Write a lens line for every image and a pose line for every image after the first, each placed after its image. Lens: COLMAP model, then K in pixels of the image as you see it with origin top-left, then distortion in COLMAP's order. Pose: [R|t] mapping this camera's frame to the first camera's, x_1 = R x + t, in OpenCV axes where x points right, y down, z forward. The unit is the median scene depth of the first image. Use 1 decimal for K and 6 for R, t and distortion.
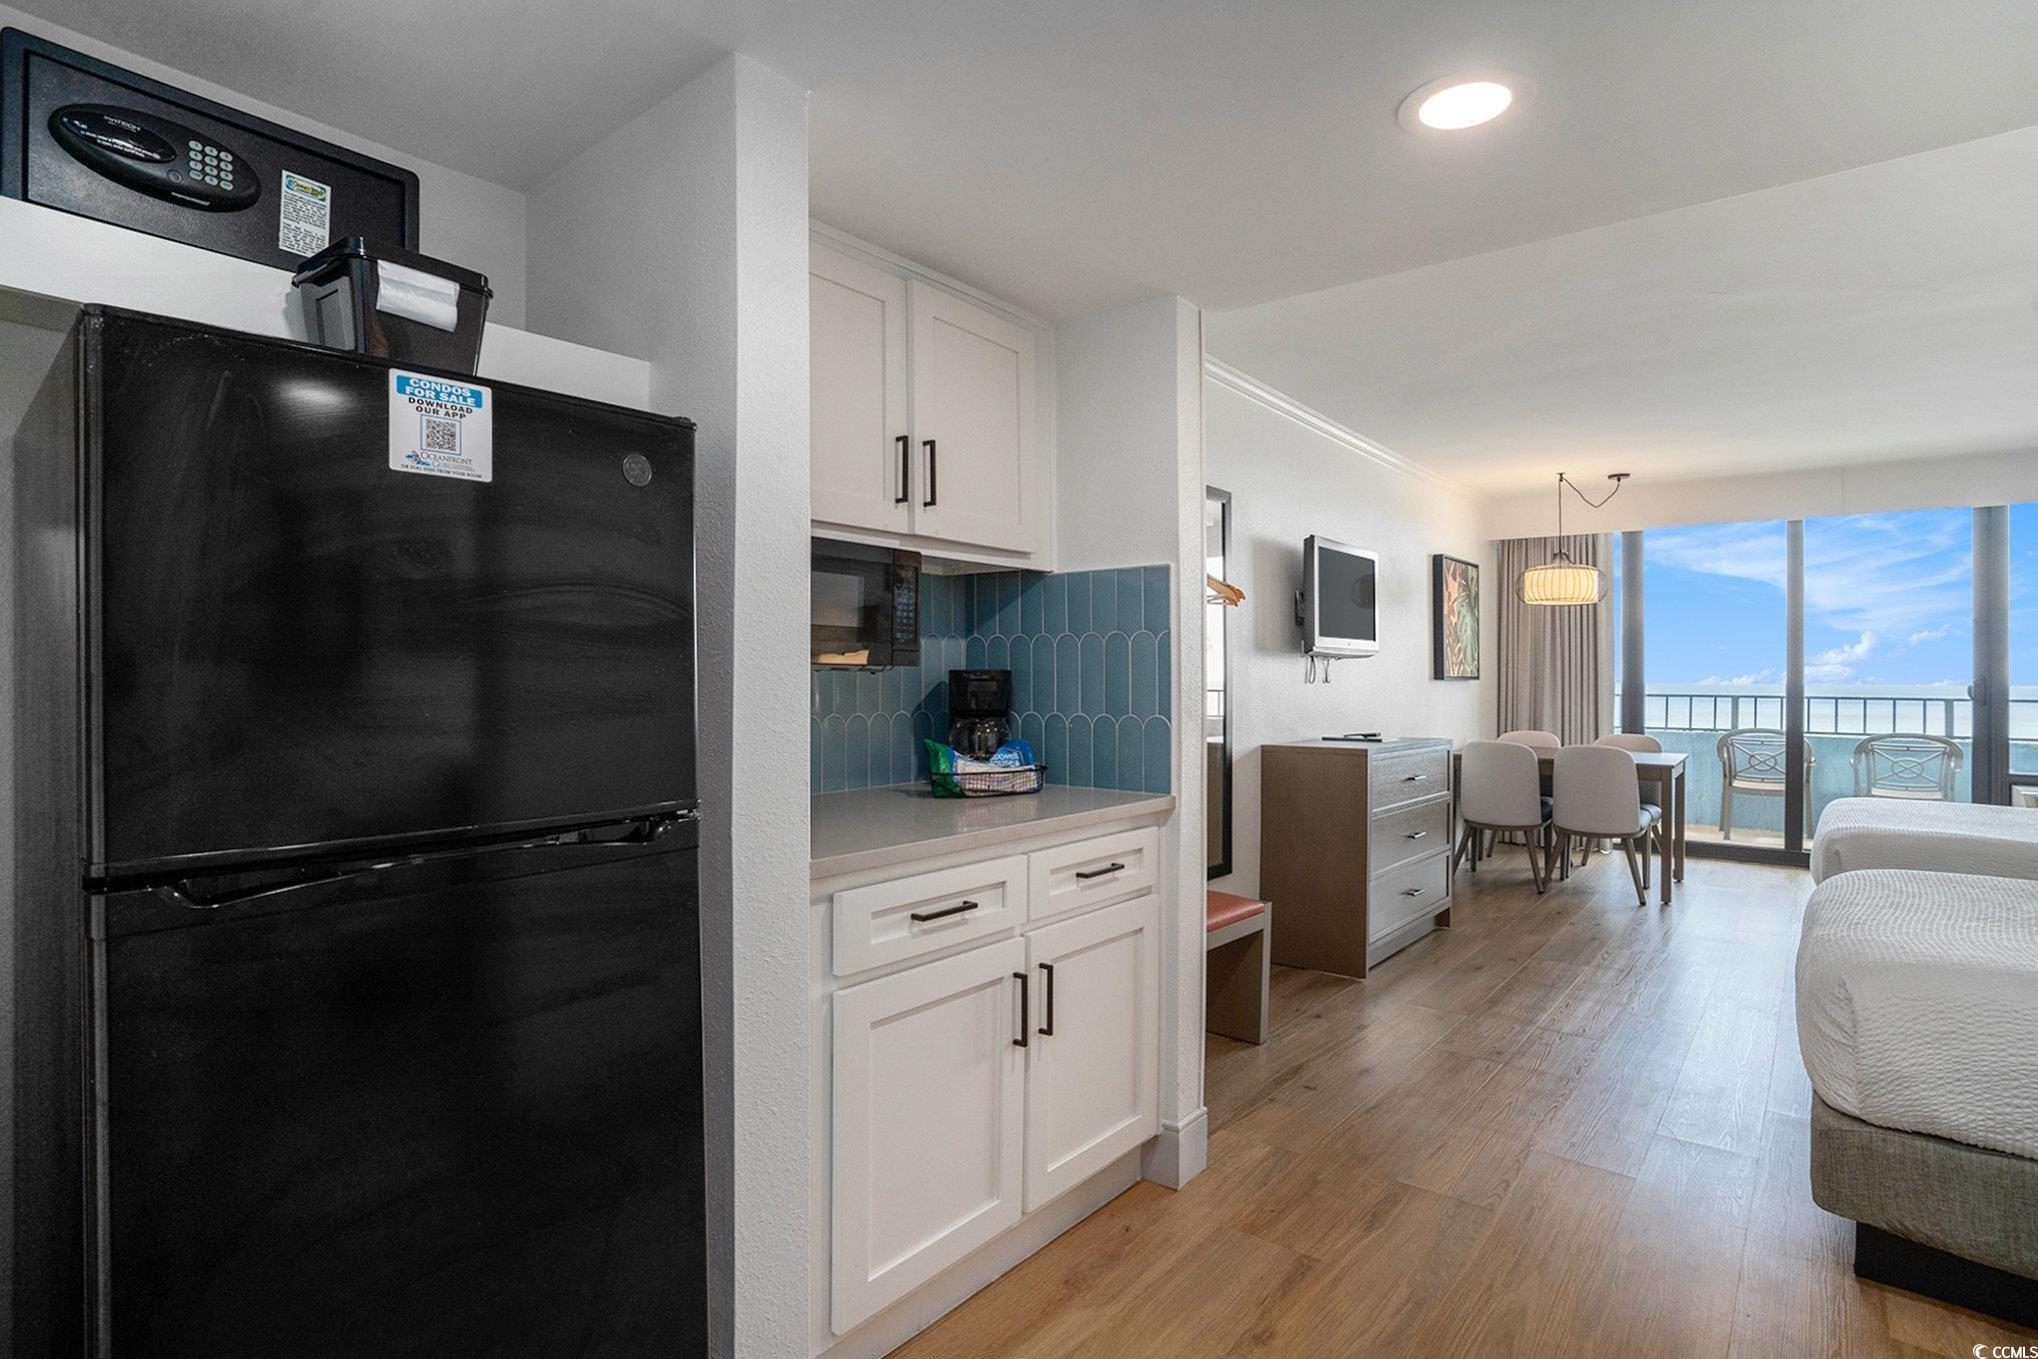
lens RADIAL K [[1022.4, 0, 1011.3], [0, 1022.4, 665.0], [0, 0, 1]] dist [-0.079804, 0.046596]
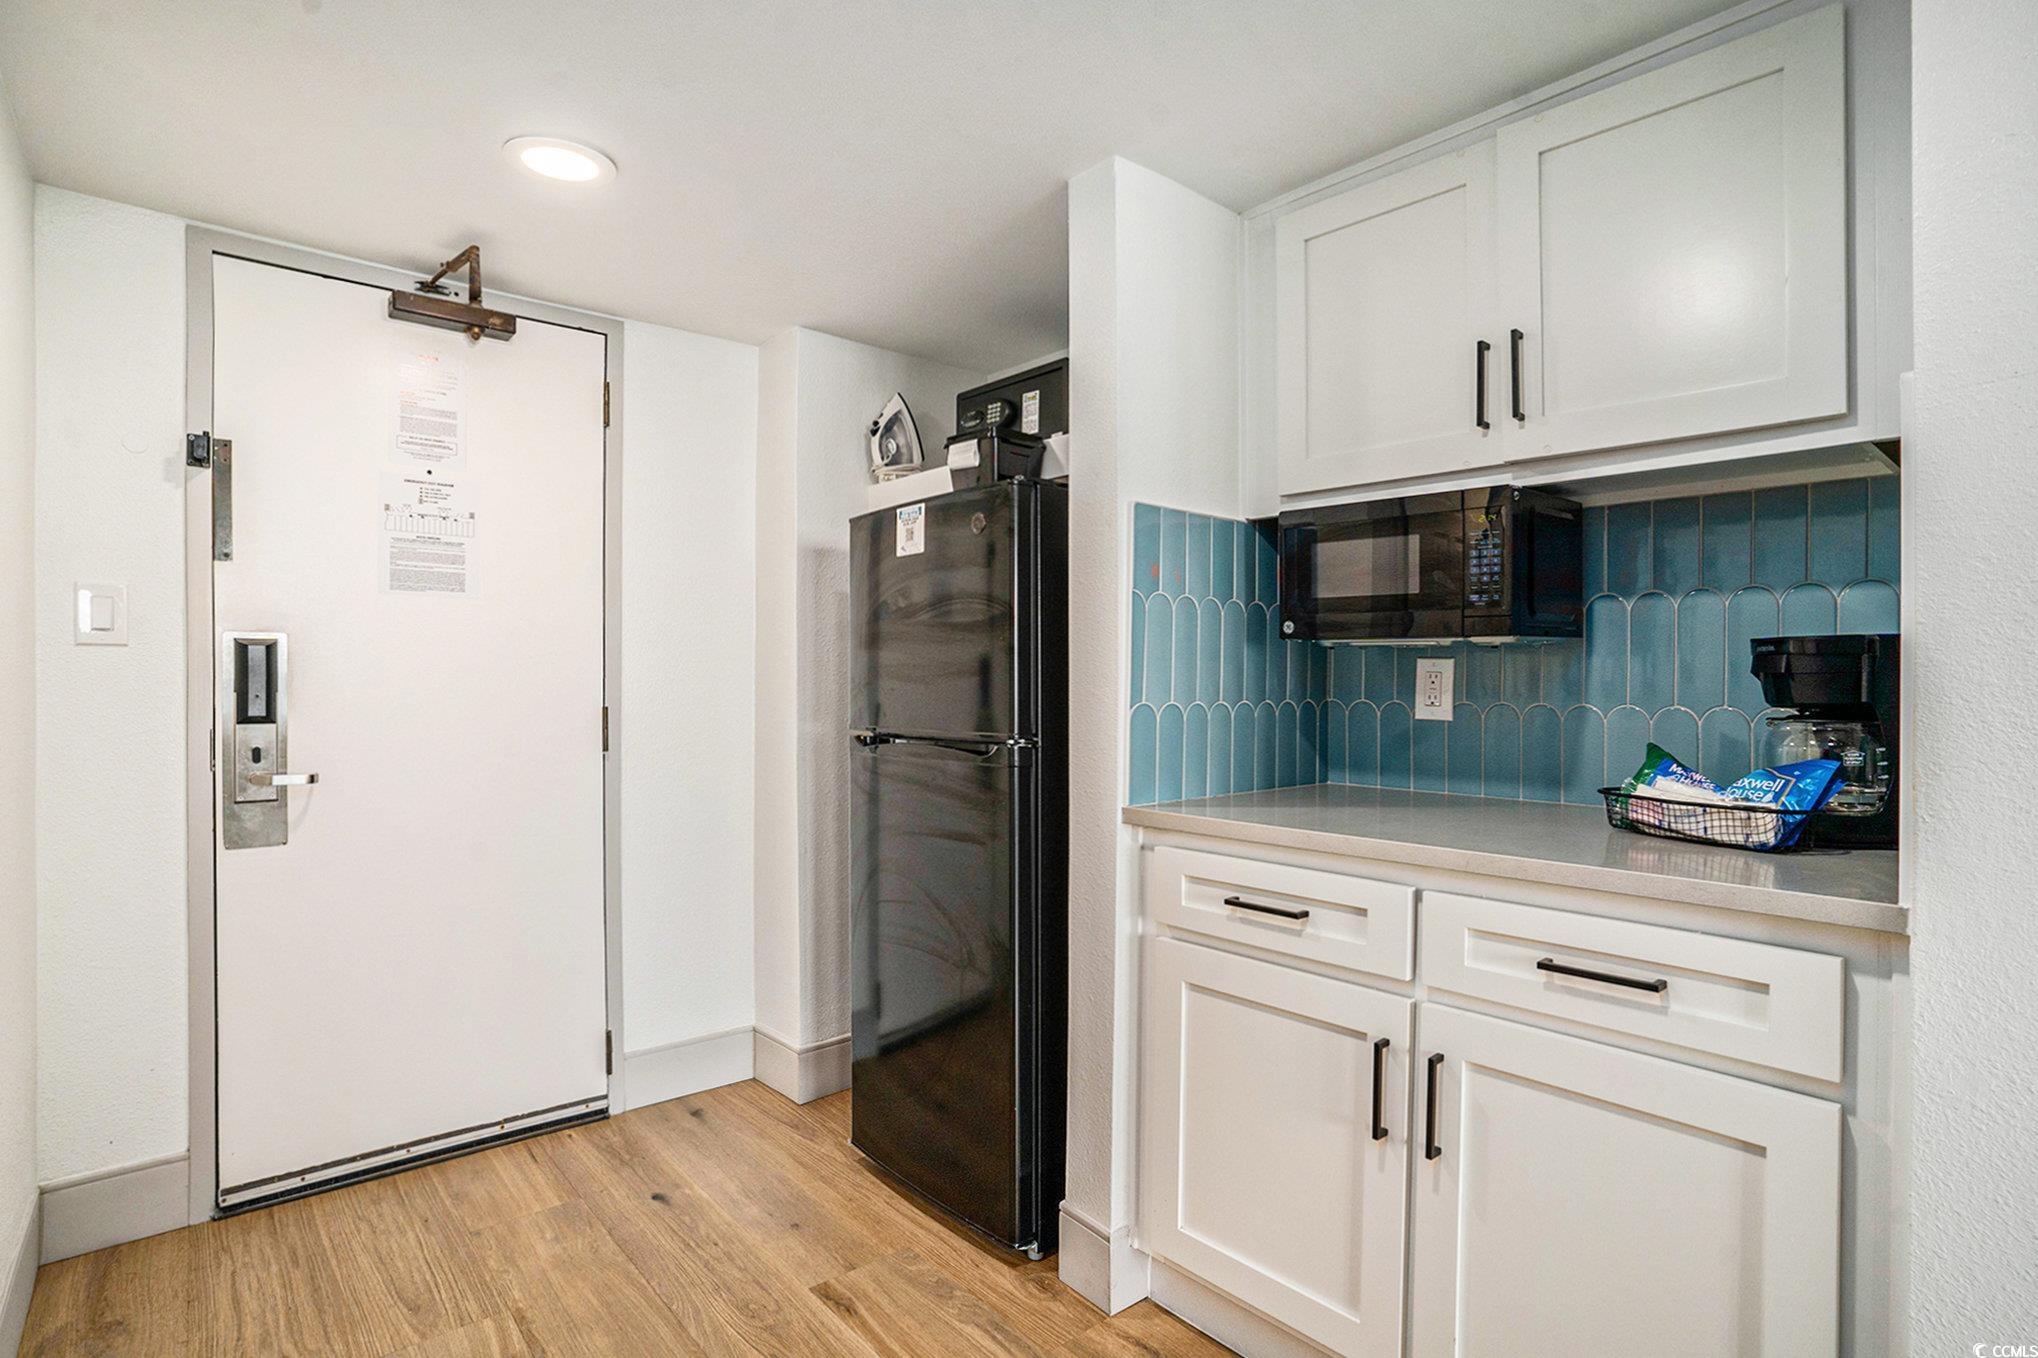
lens RADIAL K [[1022.4, 0, 1011.3], [0, 1022.4, 664.5], [0, 0, 1]] dist [-0.079804, 0.046596]
pose [[-0.173720, -0.017192, -0.984645, 0.760283], [0.001037, 0.999844, -0.017641, 0.037986], [0.984795, -0.004086, -0.173675, 0.828370]]
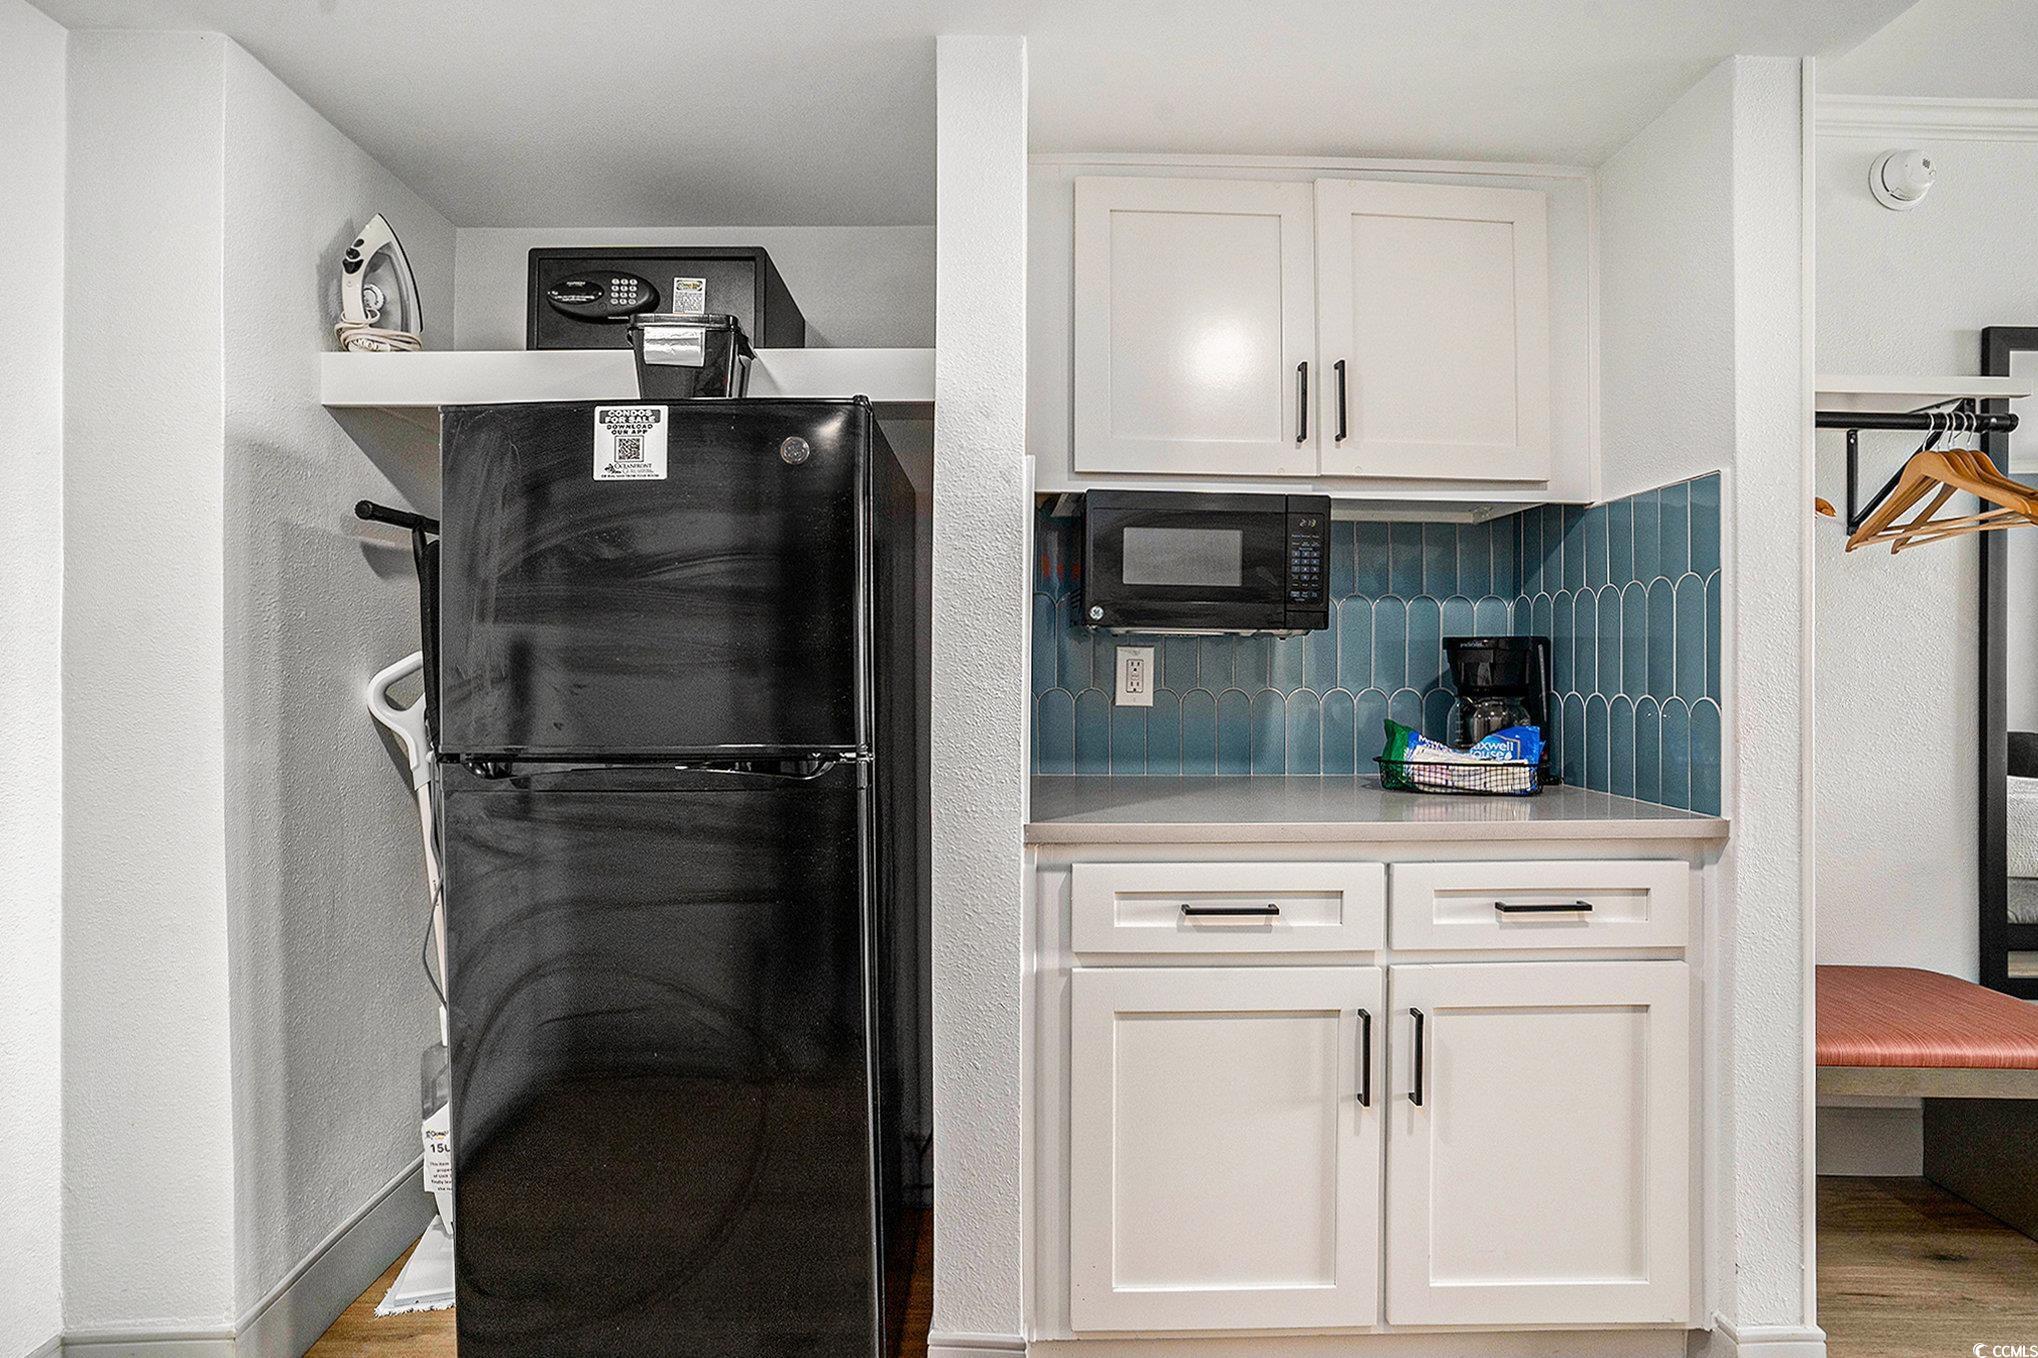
lens RADIAL K [[1022.4, 0, 1011.3], [0, 1022.4, 664.5], [0, 0, 1]] dist [-0.079804, 0.046596]
pose [[0.648071, -0.000717, -0.761580, 0.412524], [0.003923, 0.999989, 0.002397, 0.029216], [0.761570, -0.004541, 0.648067, 0.273855]]
